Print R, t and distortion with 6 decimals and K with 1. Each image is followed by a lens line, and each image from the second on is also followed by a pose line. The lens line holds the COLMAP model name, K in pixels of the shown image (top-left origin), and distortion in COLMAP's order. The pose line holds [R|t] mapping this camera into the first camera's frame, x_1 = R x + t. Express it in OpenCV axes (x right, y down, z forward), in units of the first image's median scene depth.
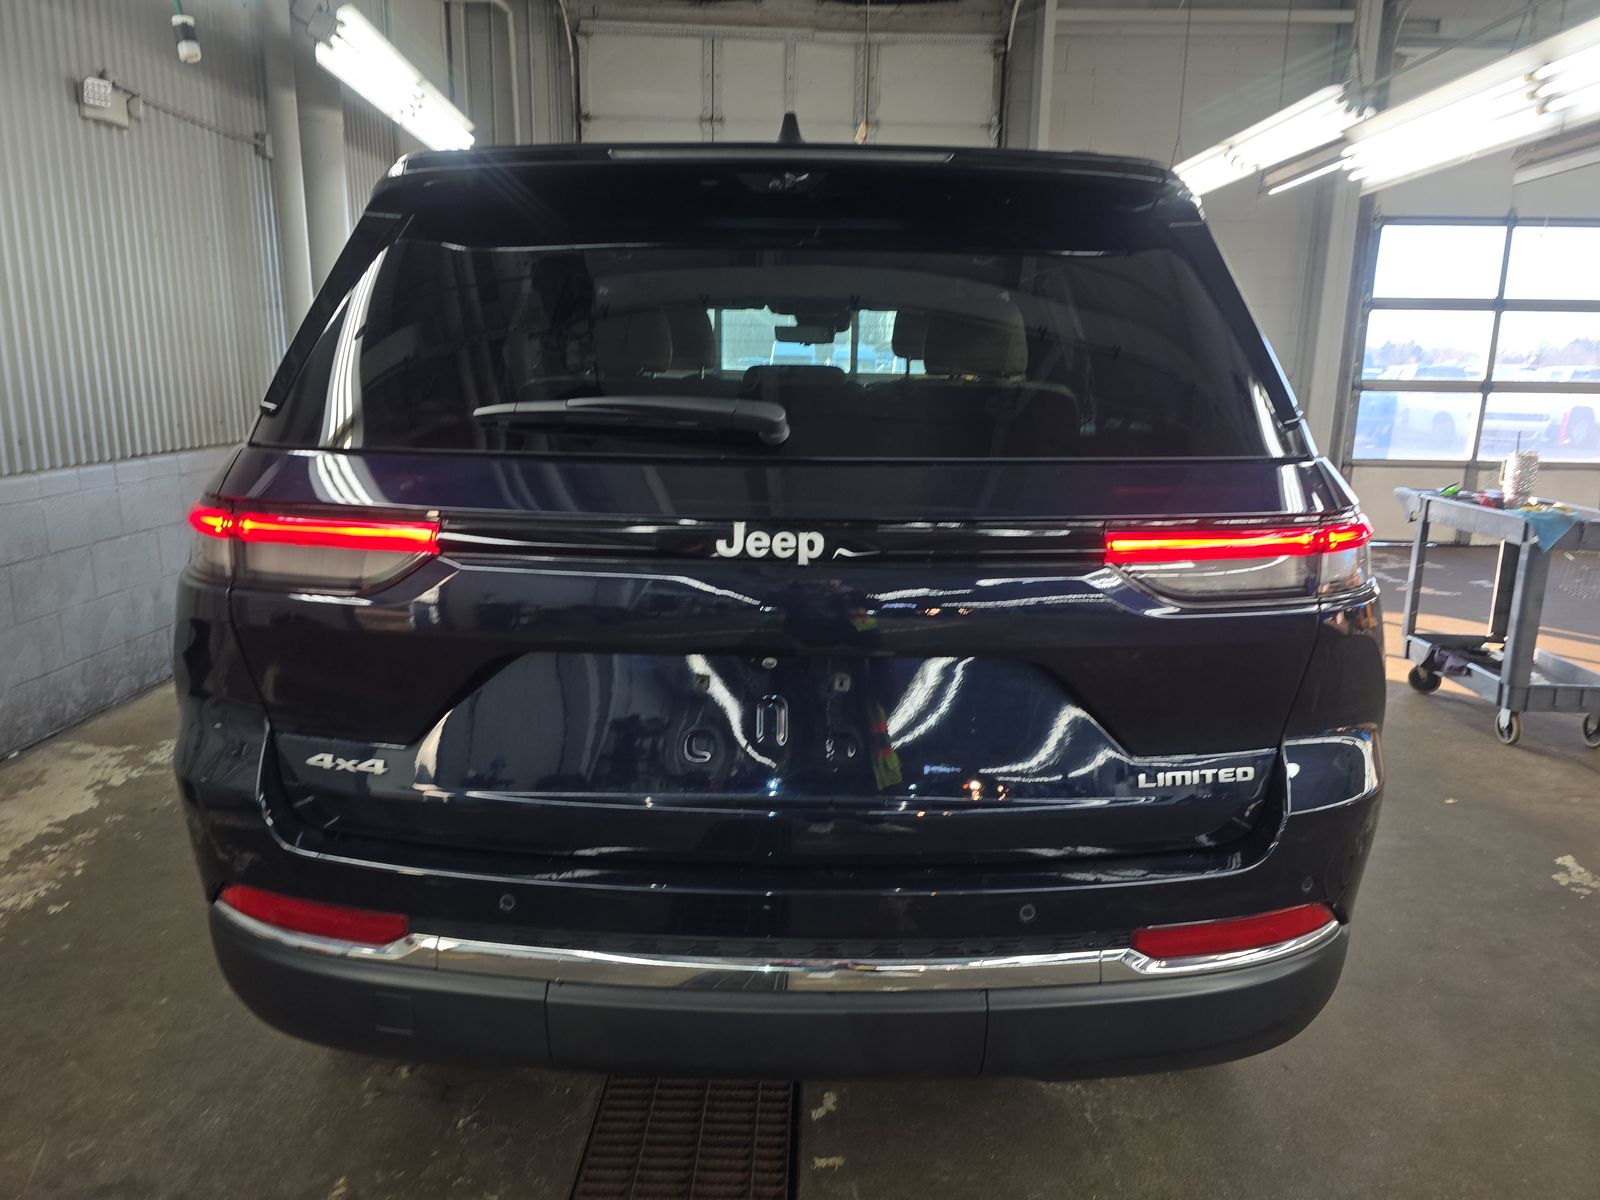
lens RADIAL K [[1073.2, 0, 803.5], [0, 1073.2, 609.4], [0, 0, 1]] dist [0.005562, -0.025391]
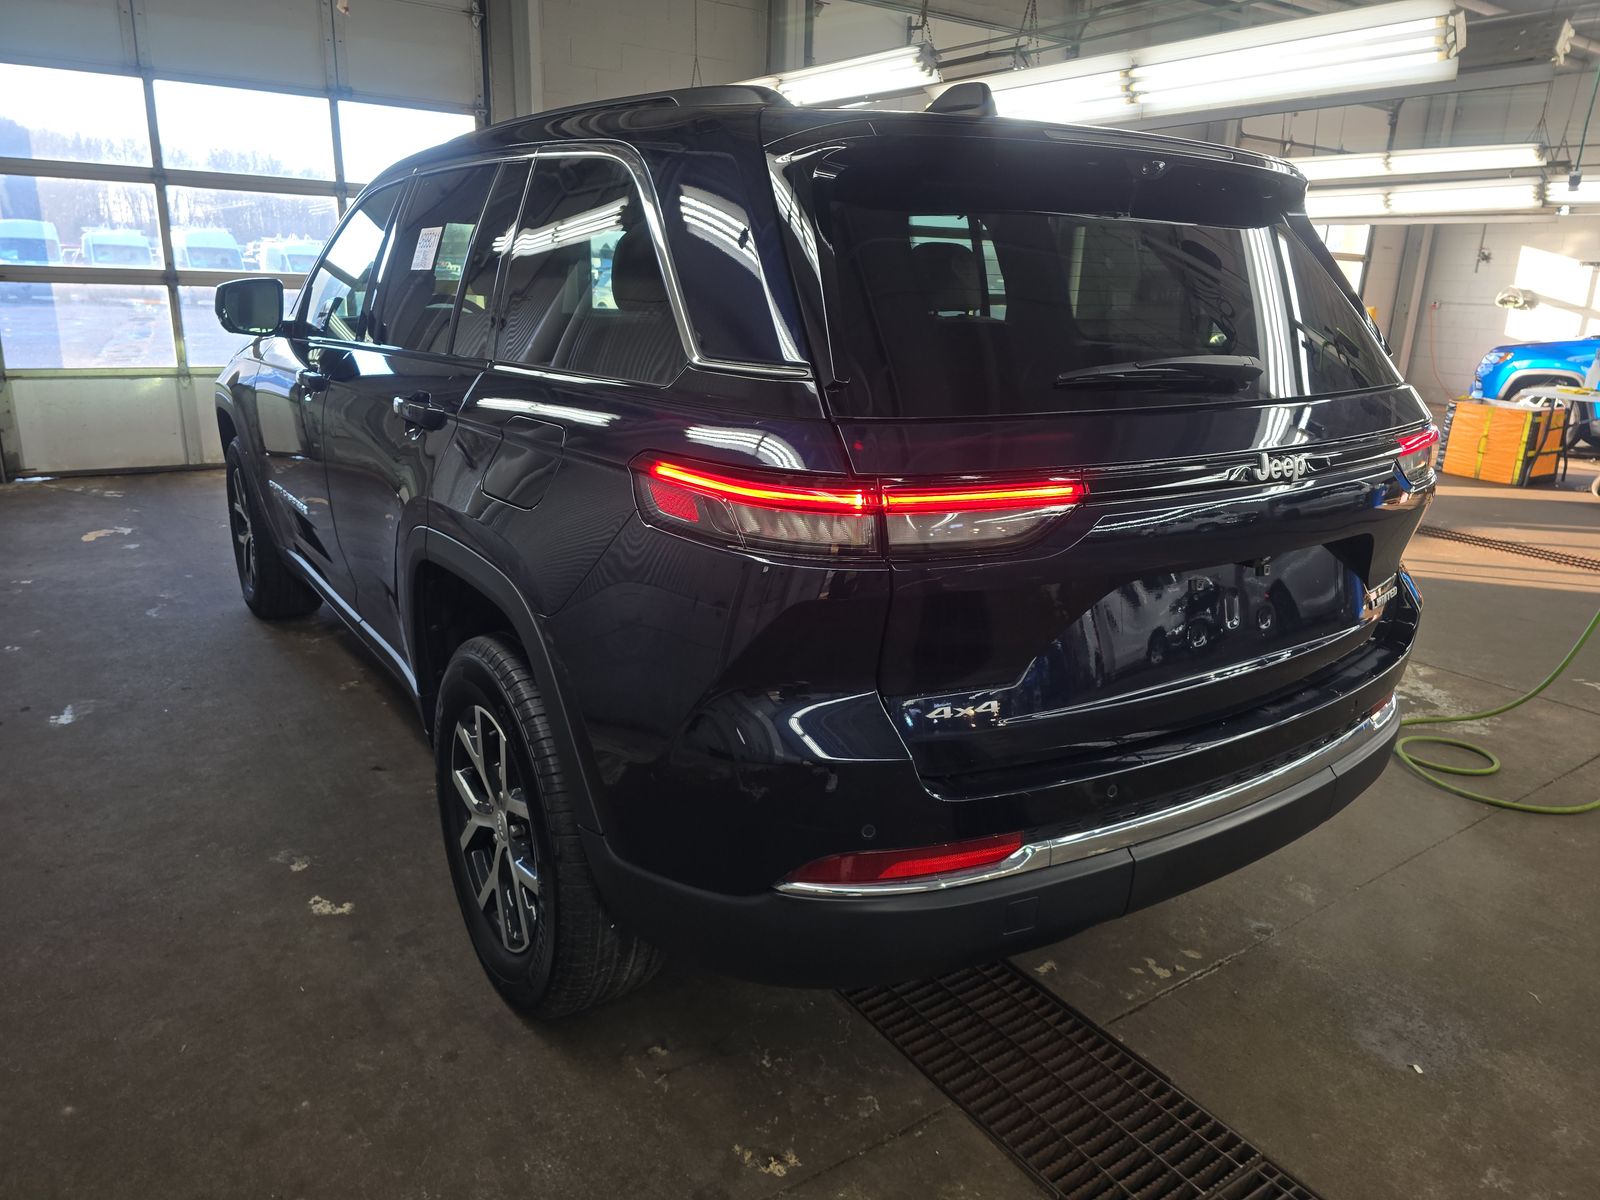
lens RADIAL K [[1073.2, 0, 800.3], [0, 1073.2, 601.8], [0, 0, 1]] dist [0.005562, -0.025391]
pose [[0.813759, -0.155577, 0.559993, -0.593002], [0.105828, 0.987064, 0.120441, -0.058634], [-0.571486, -0.038747, 0.819696, 0.113614]]
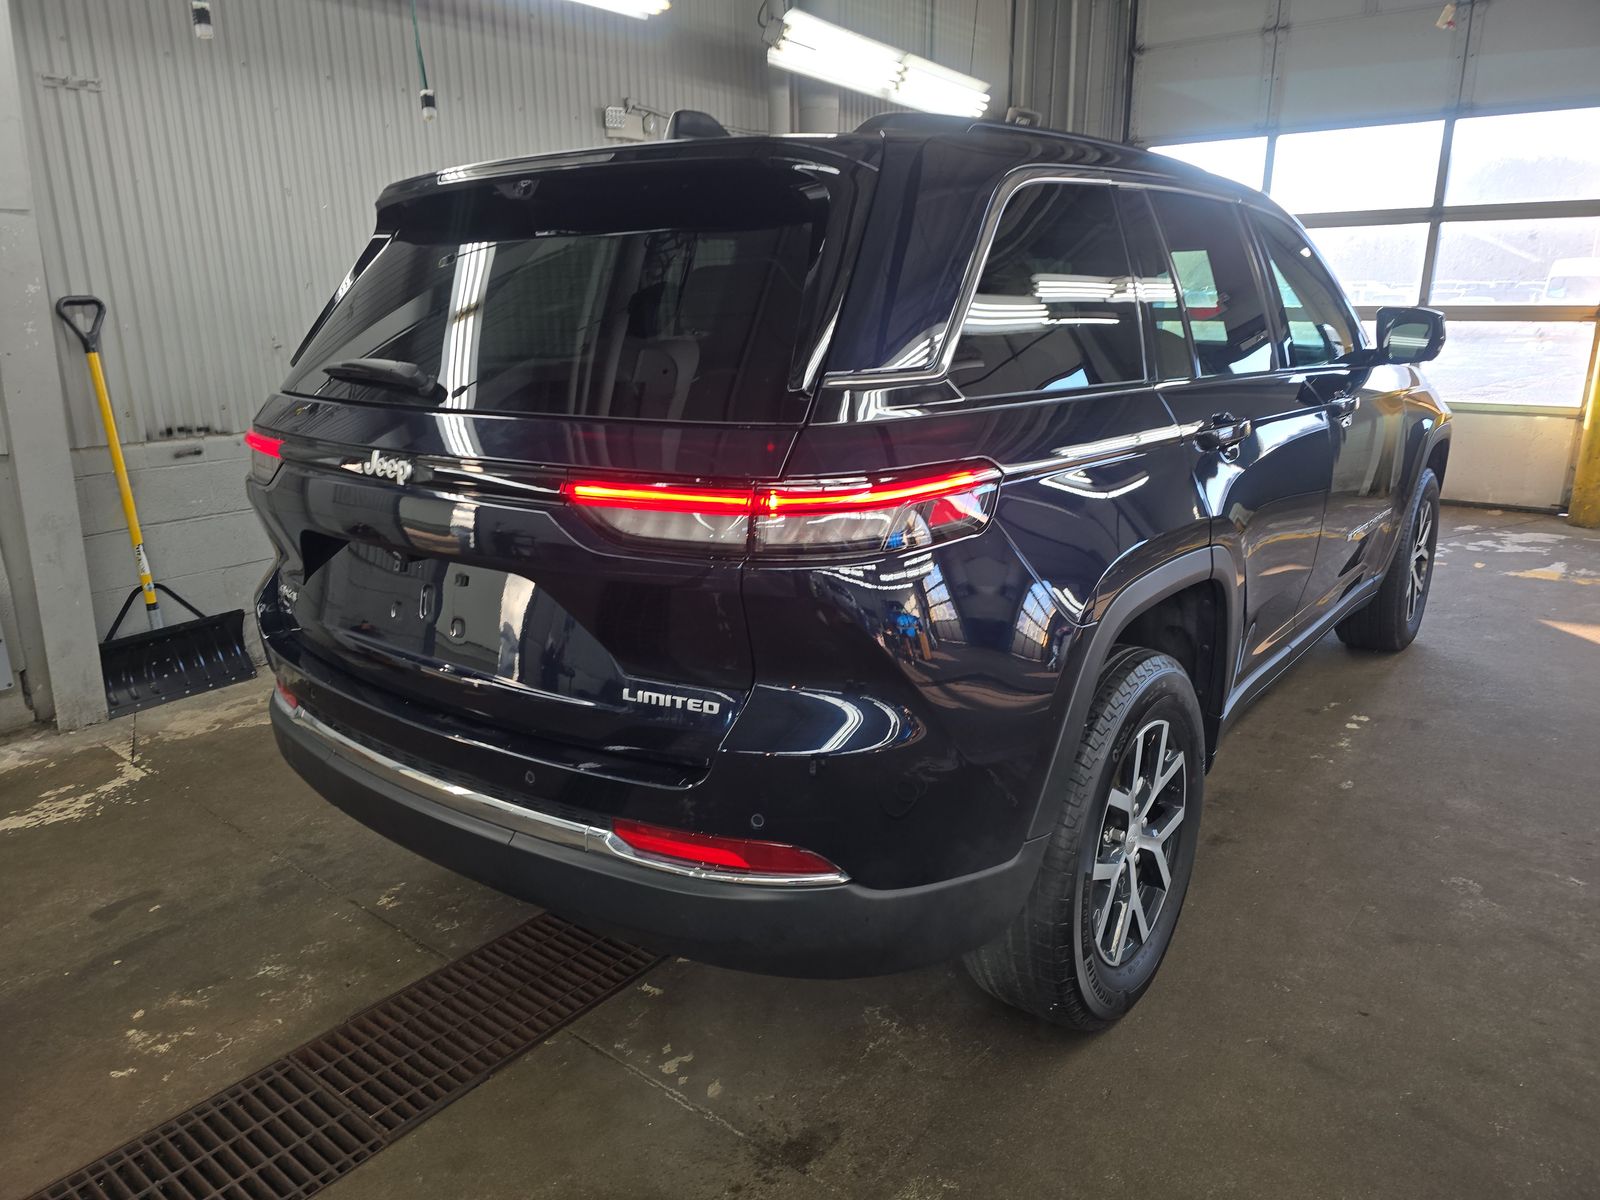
lens RADIAL K [[1073.2, 0, 803.1], [0, 1073.2, 606.0], [0, 0, 1]] dist [0.005562, -0.025391]
pose [[0.792414, 0.129014, -0.596185, 0.562563], [-0.098943, 0.991619, 0.083077, -0.023612], [0.601906, -0.006843, 0.798537, 0.098669]]
